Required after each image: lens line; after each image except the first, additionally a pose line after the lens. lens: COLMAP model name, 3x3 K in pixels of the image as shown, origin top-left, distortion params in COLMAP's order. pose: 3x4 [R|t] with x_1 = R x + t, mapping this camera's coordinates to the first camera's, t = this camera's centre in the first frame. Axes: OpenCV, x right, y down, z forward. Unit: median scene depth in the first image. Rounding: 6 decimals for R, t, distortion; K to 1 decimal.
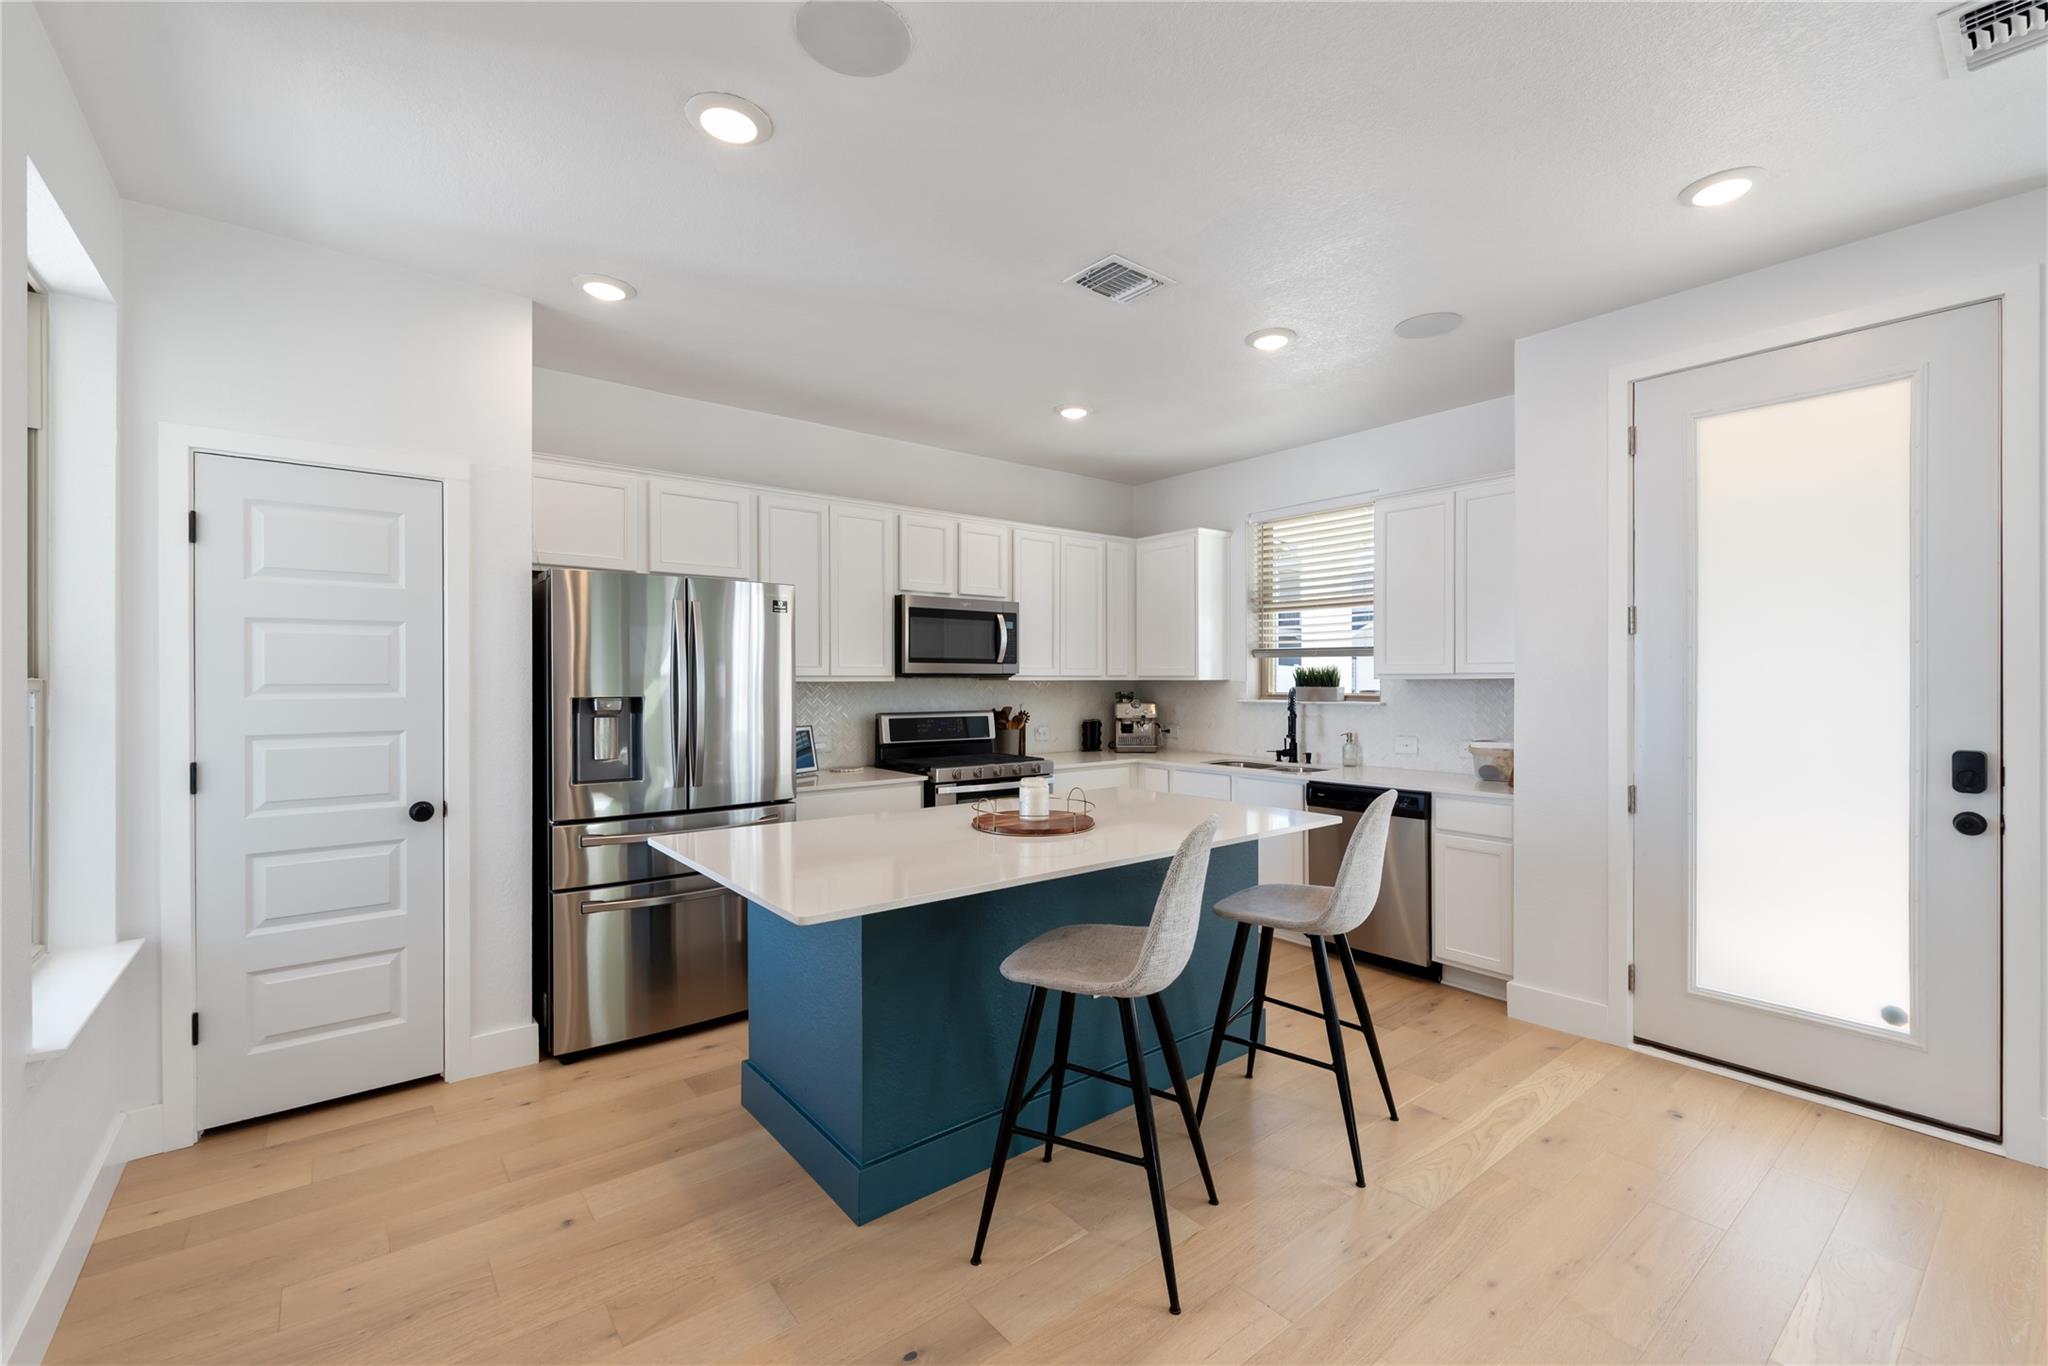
lens RADIAL K [[860.2, 0, 1043.7], [0, 860.2, 678.8], [0, 0, 1]] dist [0.007429, -0.004168]
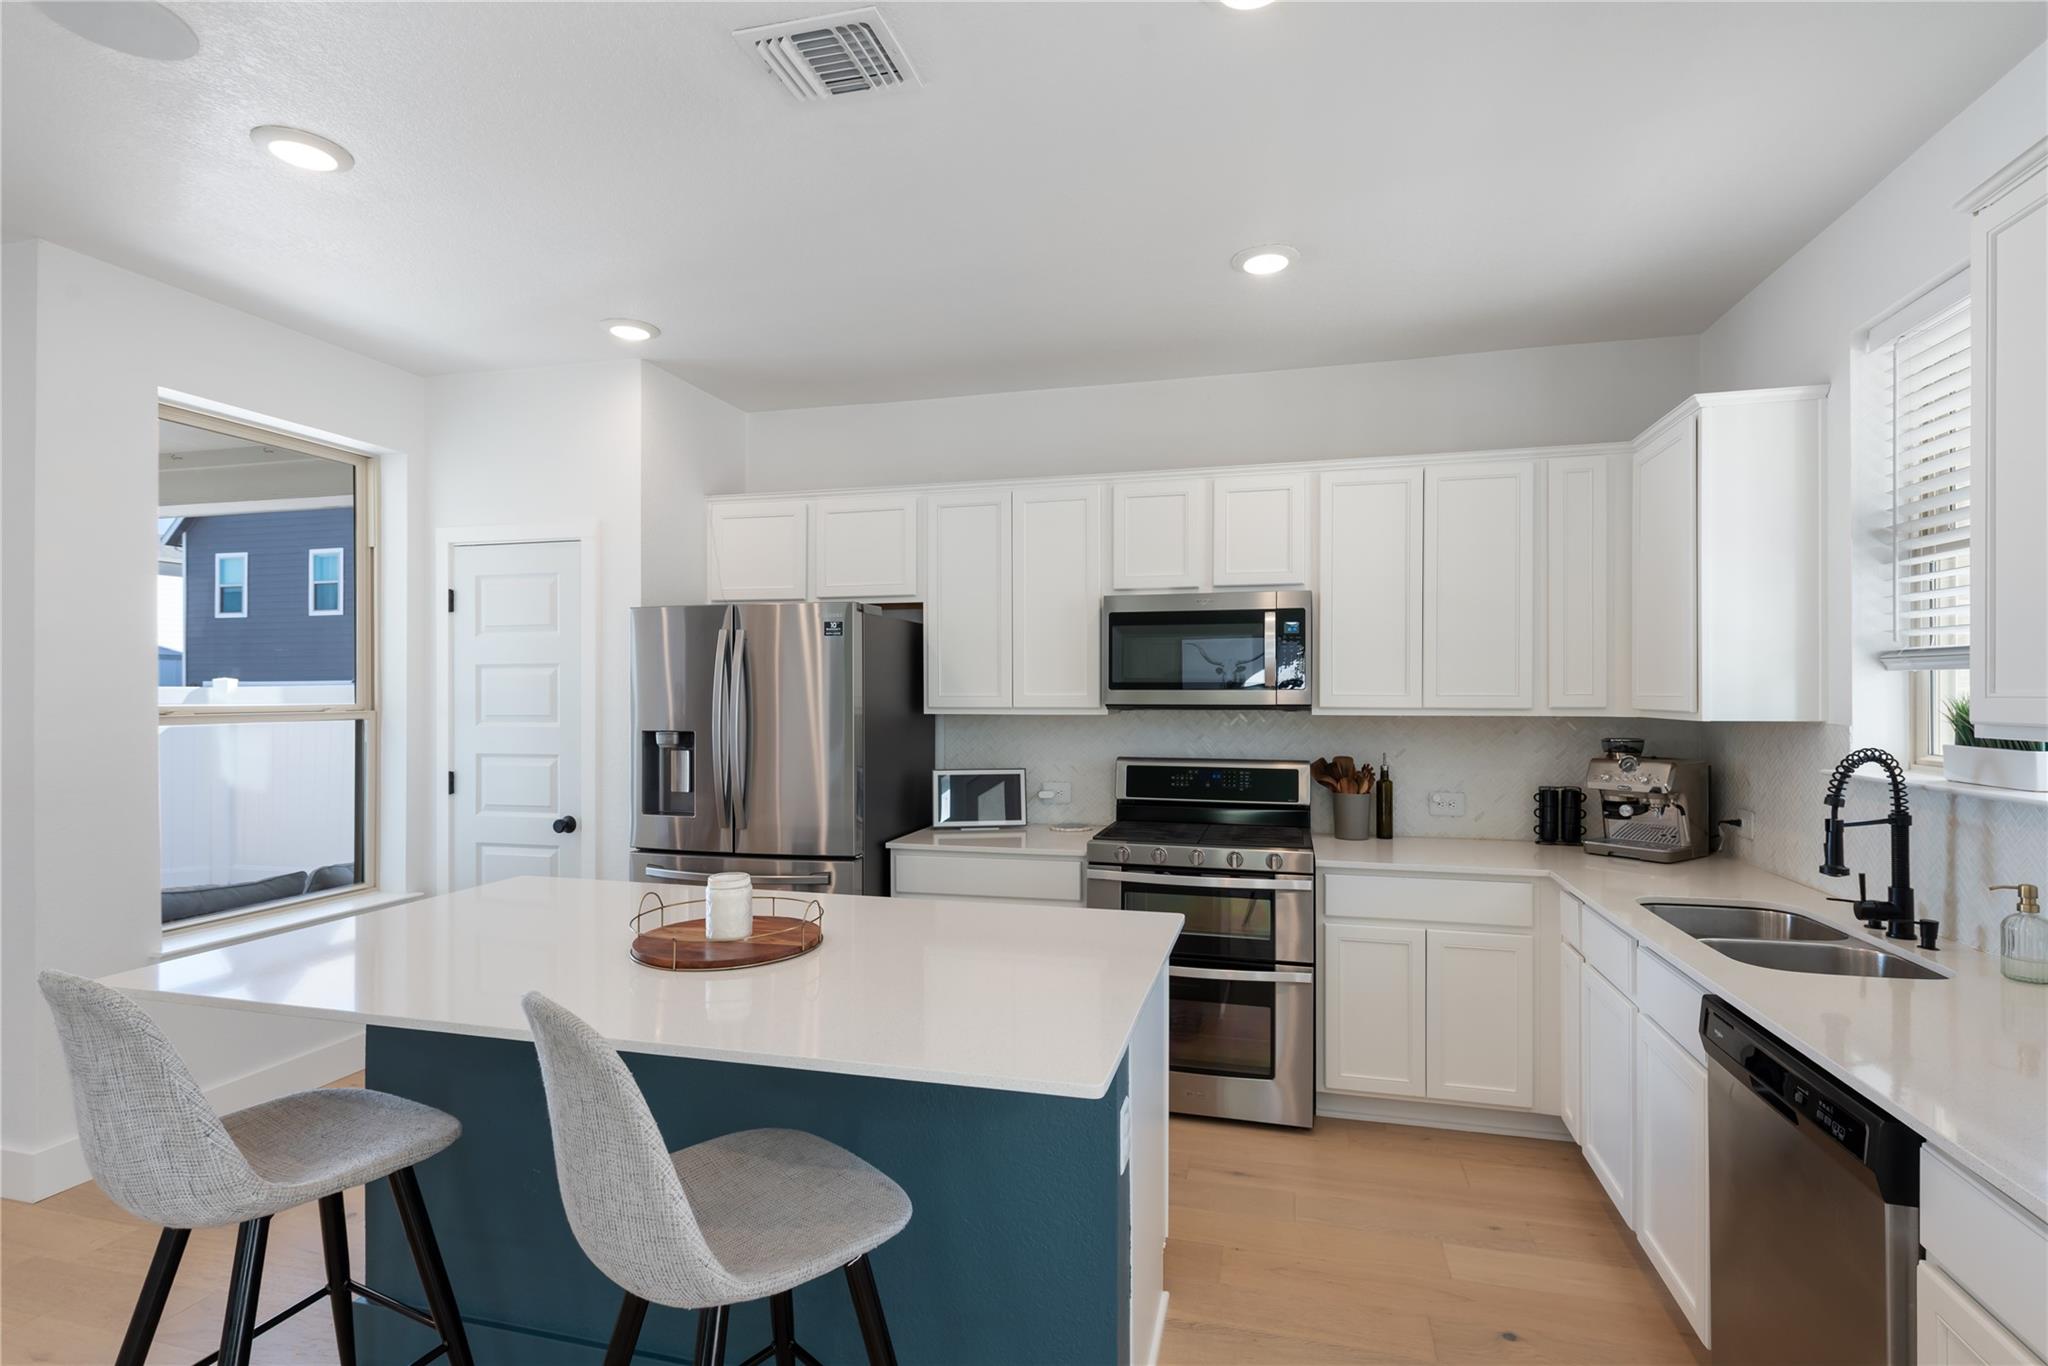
lens RADIAL K [[983.4, 0, 1024.0], [0, 983.4, 683.0], [0, 0, 1]] dist [0.002993, 0.000323]
pose [[0.587855, -0.006851, -0.808937, 0.437720], [-0.000172, 0.999963, -0.008594, -0.016031], [0.808966, 0.005191, 0.587832, 0.428413]]
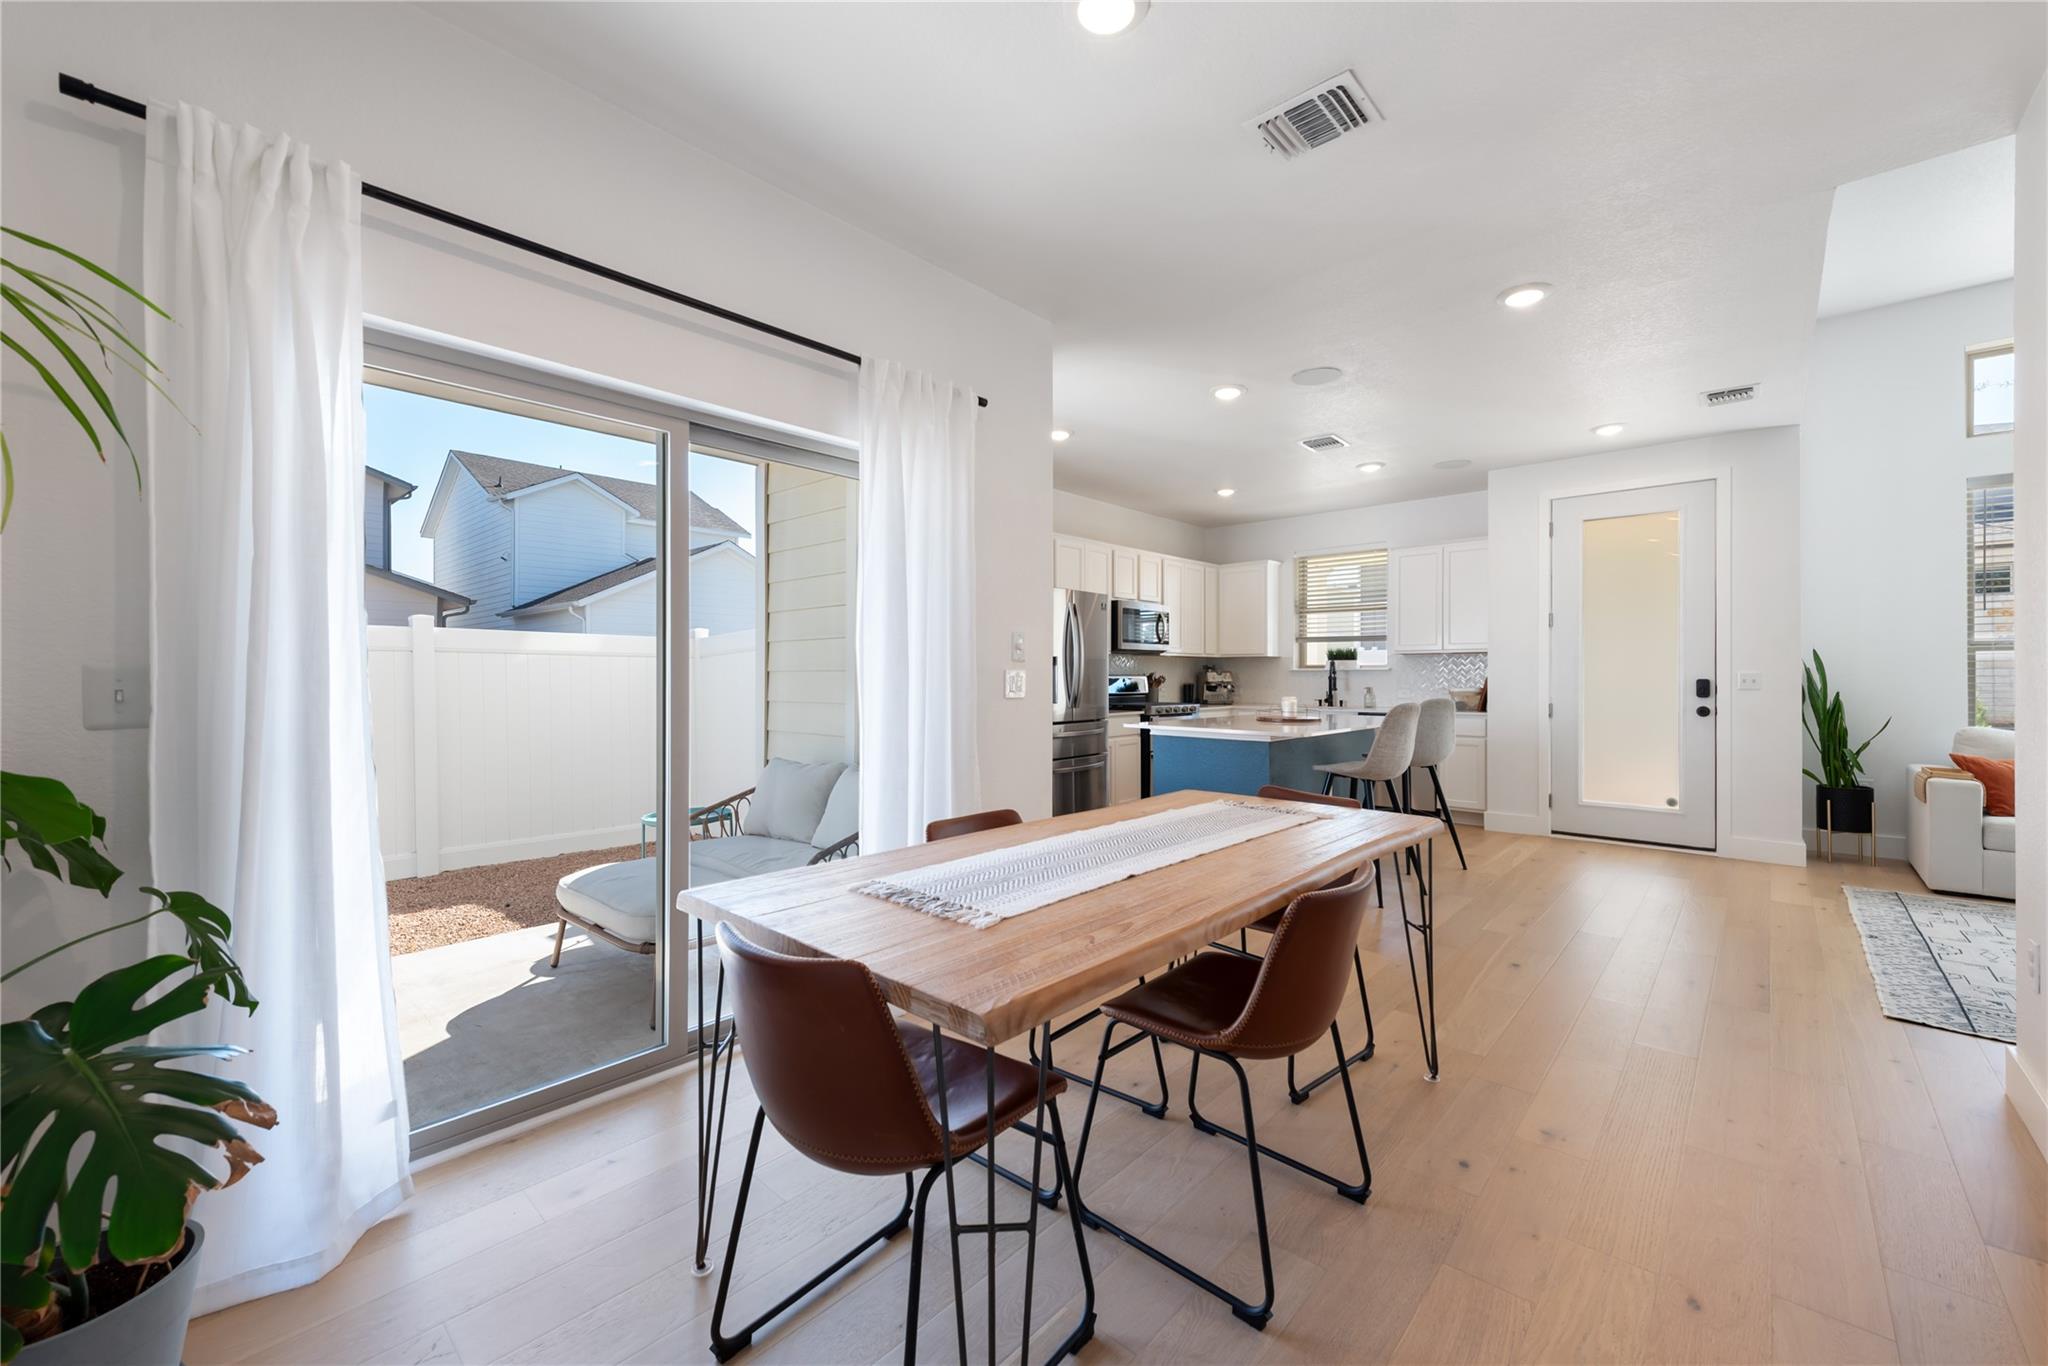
lens RADIAL K [[805.6, 0, 1025.8], [0, 805.6, 674.4], [0, 0, 1]] dist [0.005604, -0.000429]
pose [[0.989030, 0.003325, 0.147675, -0.522702], [-0.003128, 0.999994, -0.001564, 0.042417], [-0.147679, 0.001084, 0.989035, -0.437453]]
